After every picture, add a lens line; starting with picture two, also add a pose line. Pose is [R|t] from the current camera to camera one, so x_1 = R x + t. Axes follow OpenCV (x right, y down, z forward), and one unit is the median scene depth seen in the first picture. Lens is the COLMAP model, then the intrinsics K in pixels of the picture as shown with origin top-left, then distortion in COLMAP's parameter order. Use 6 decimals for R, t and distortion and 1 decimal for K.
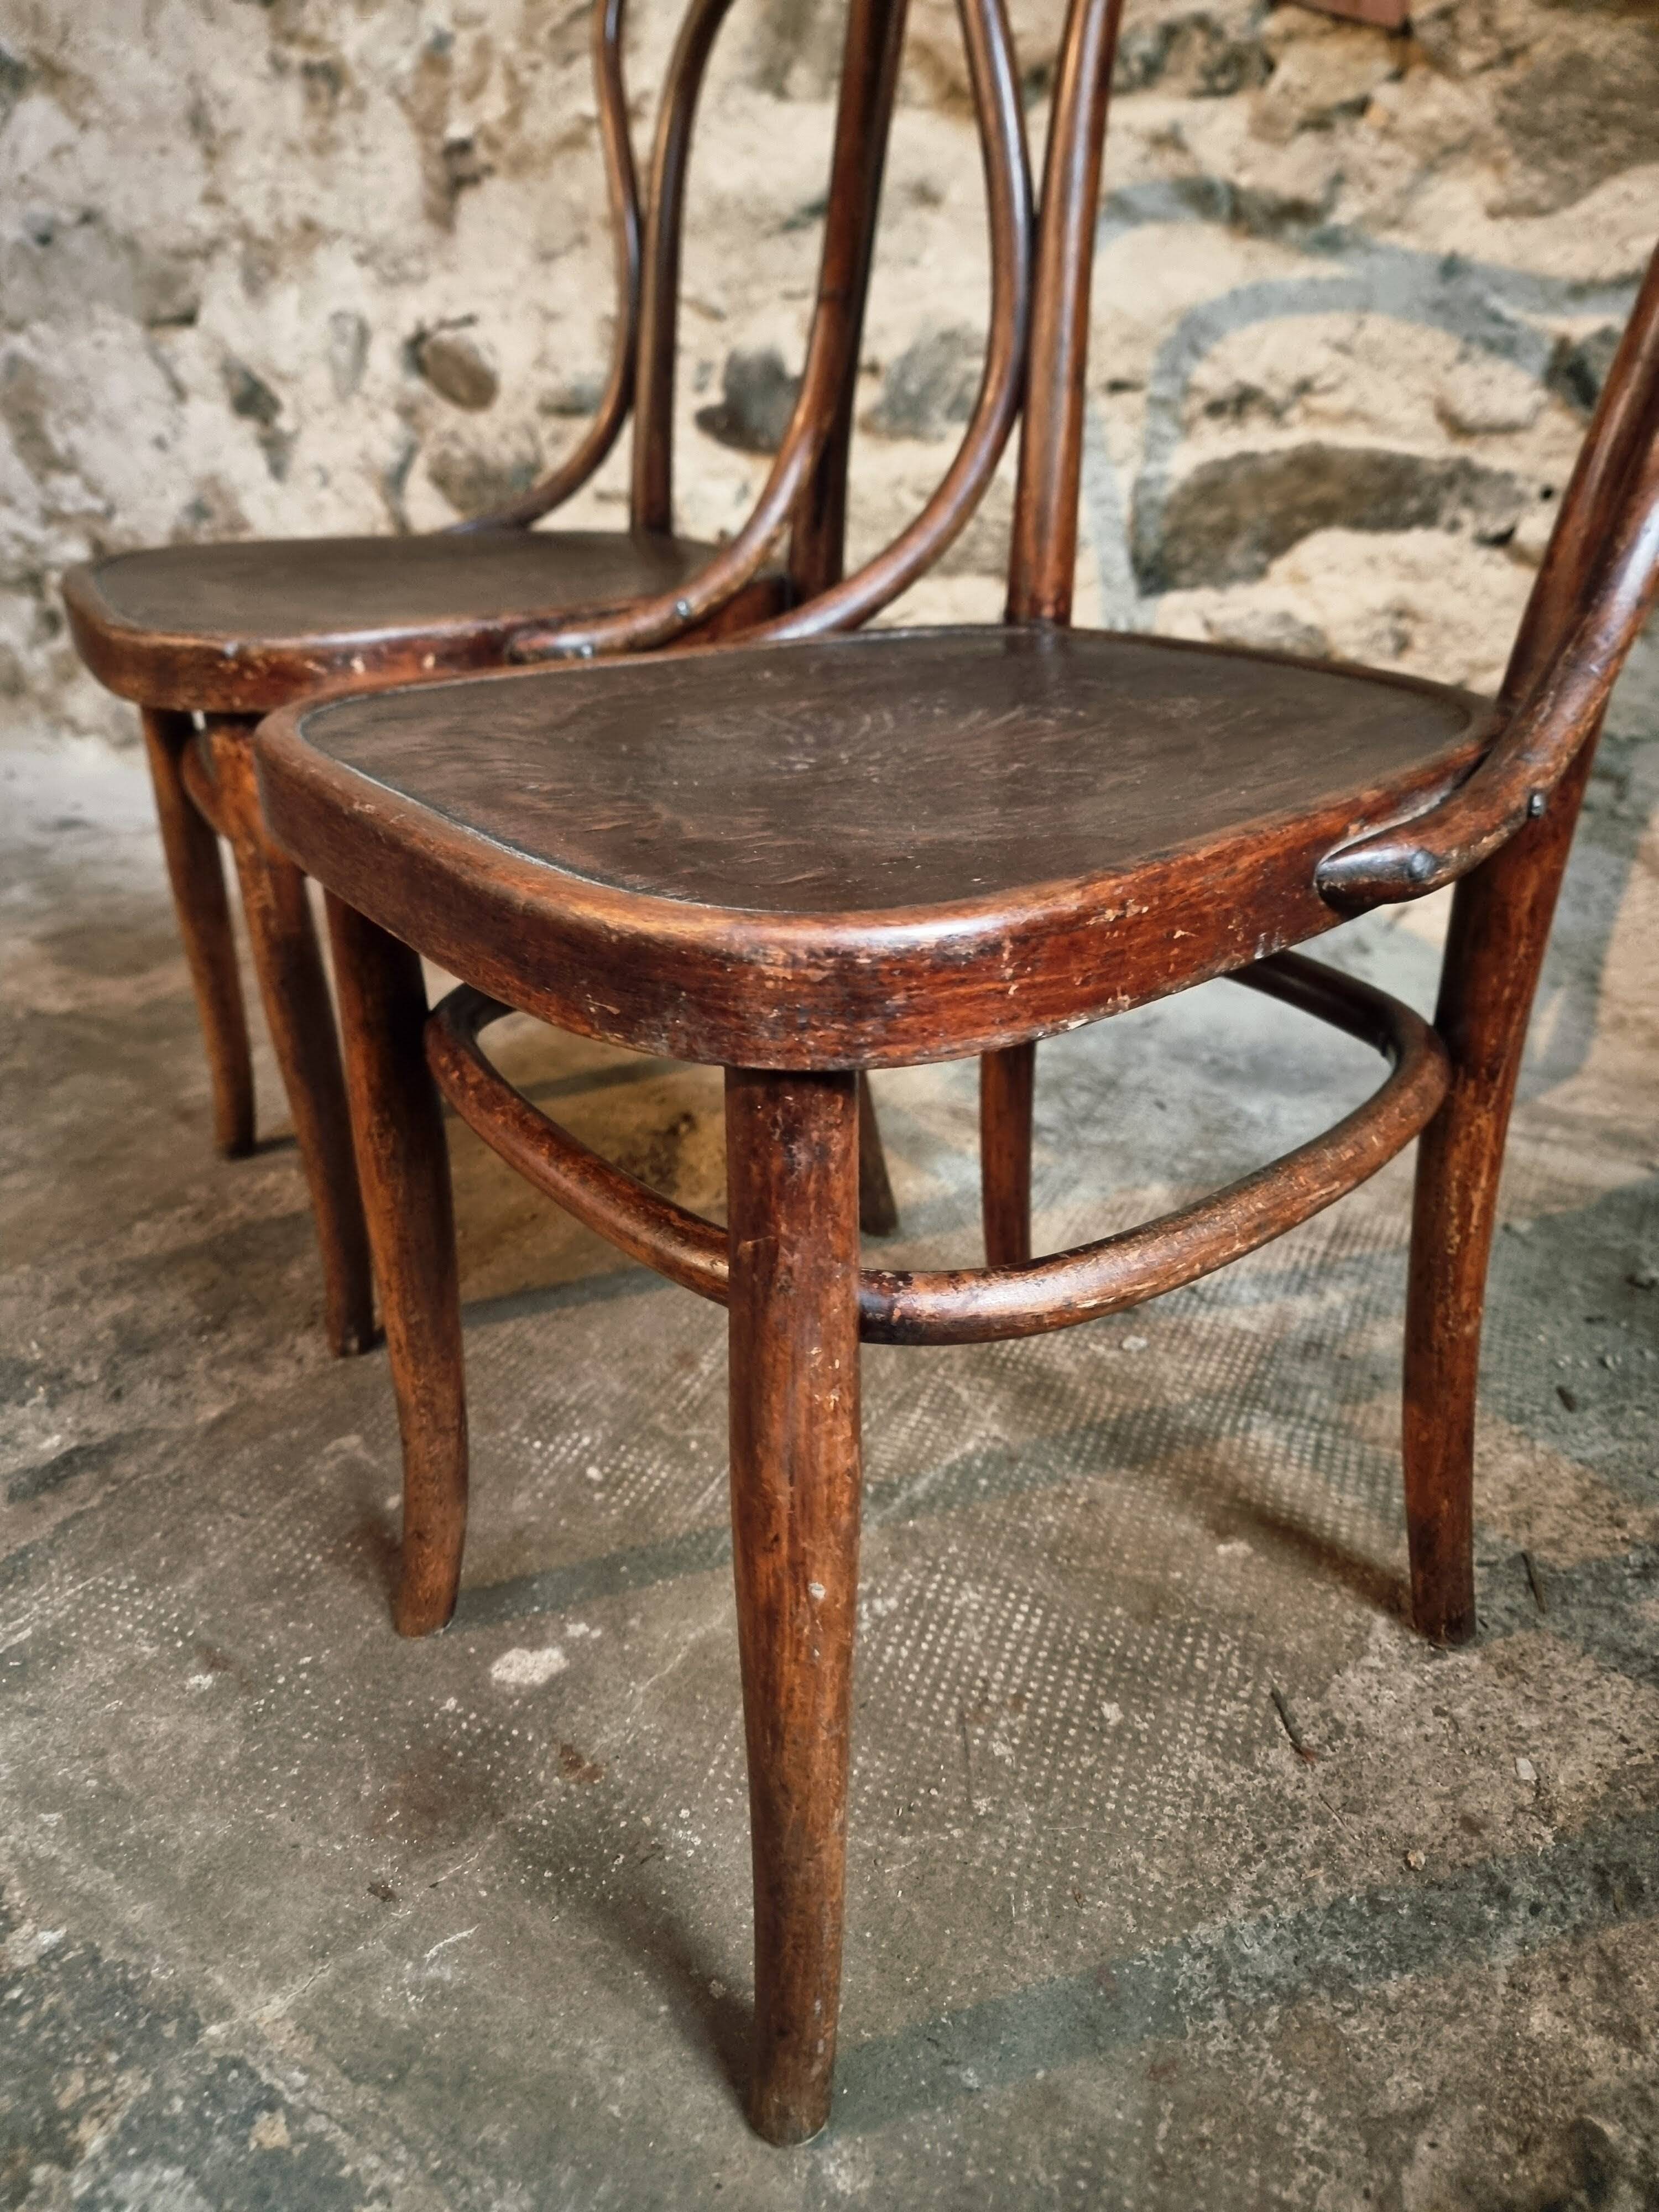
lens RADIAL K [[1570.6, 0, 810.3], [0, 1570.6, 1131.7], [0, 0, 1]] dist [0.038345, -0.041417]
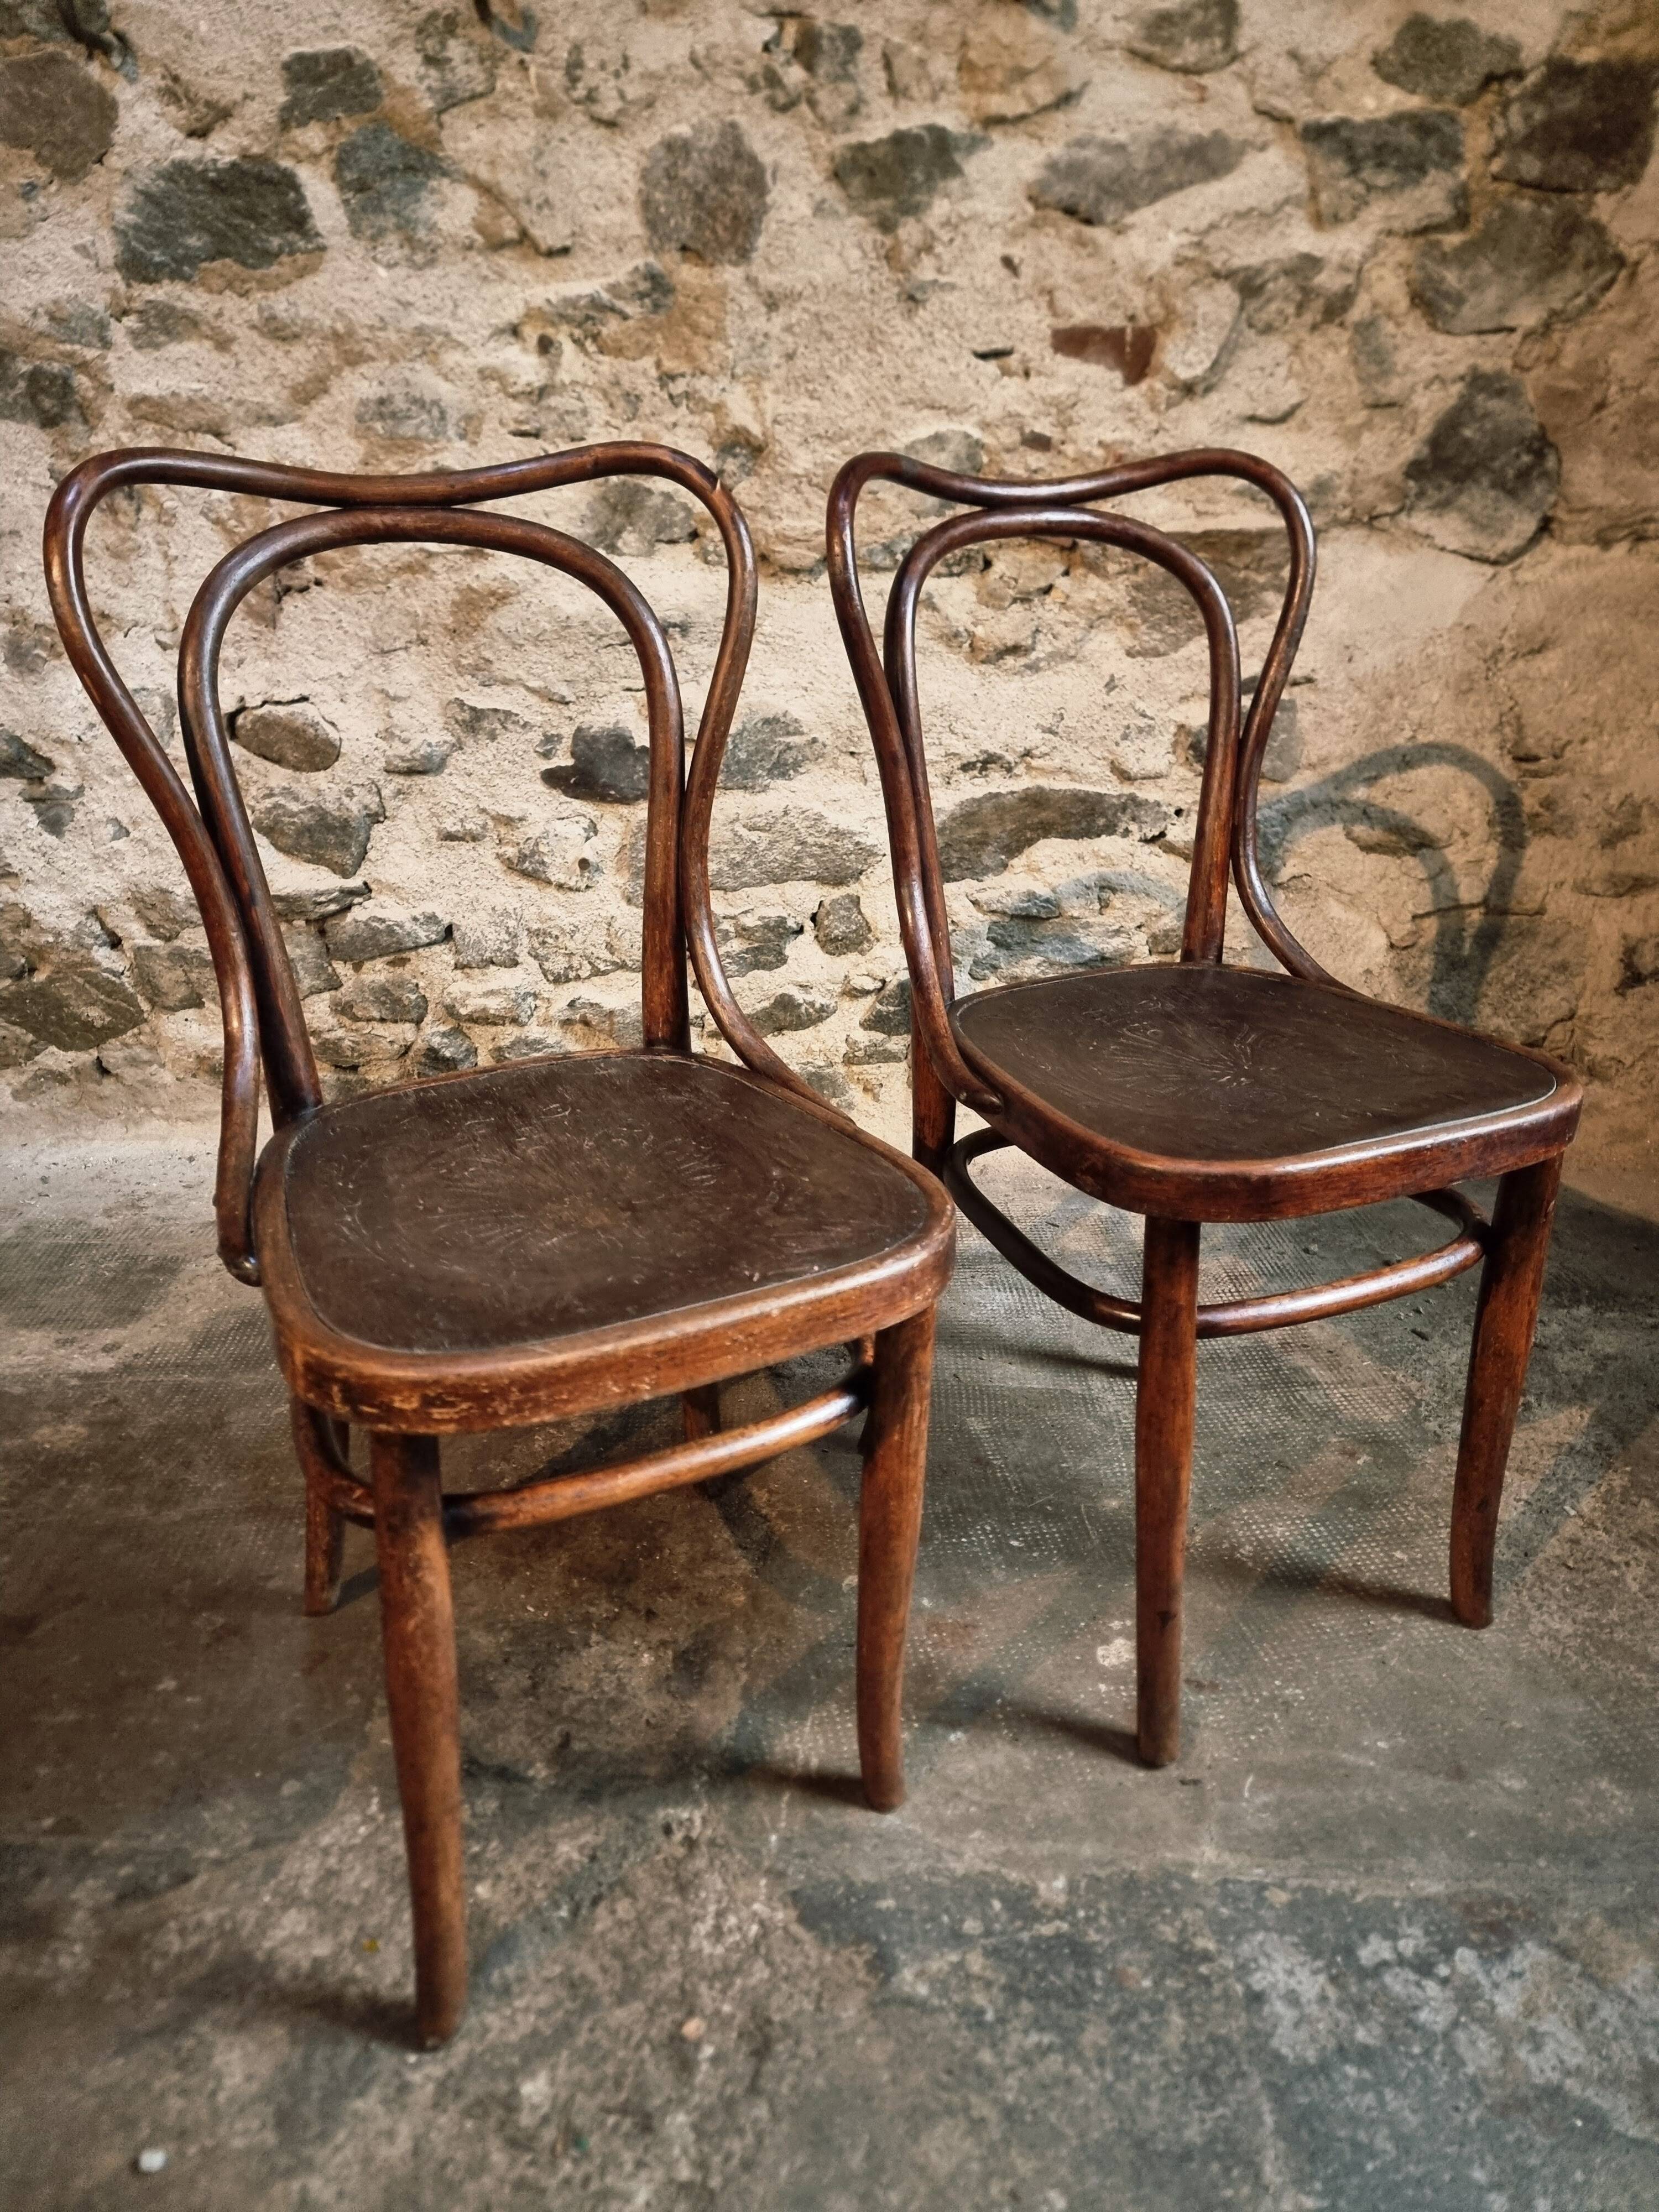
lens RADIAL K [[1536.6, 0, 808.1], [0, 1536.6, 1120.5], [0, 0, 1]] dist [0.070330, -0.068253]
pose [[0.856093, -0.183345, 0.483208, -0.763038], [0.223843, 0.974253, -0.026916, -0.145324], [-0.465832, 0.131206, 0.875092, -0.202248]]
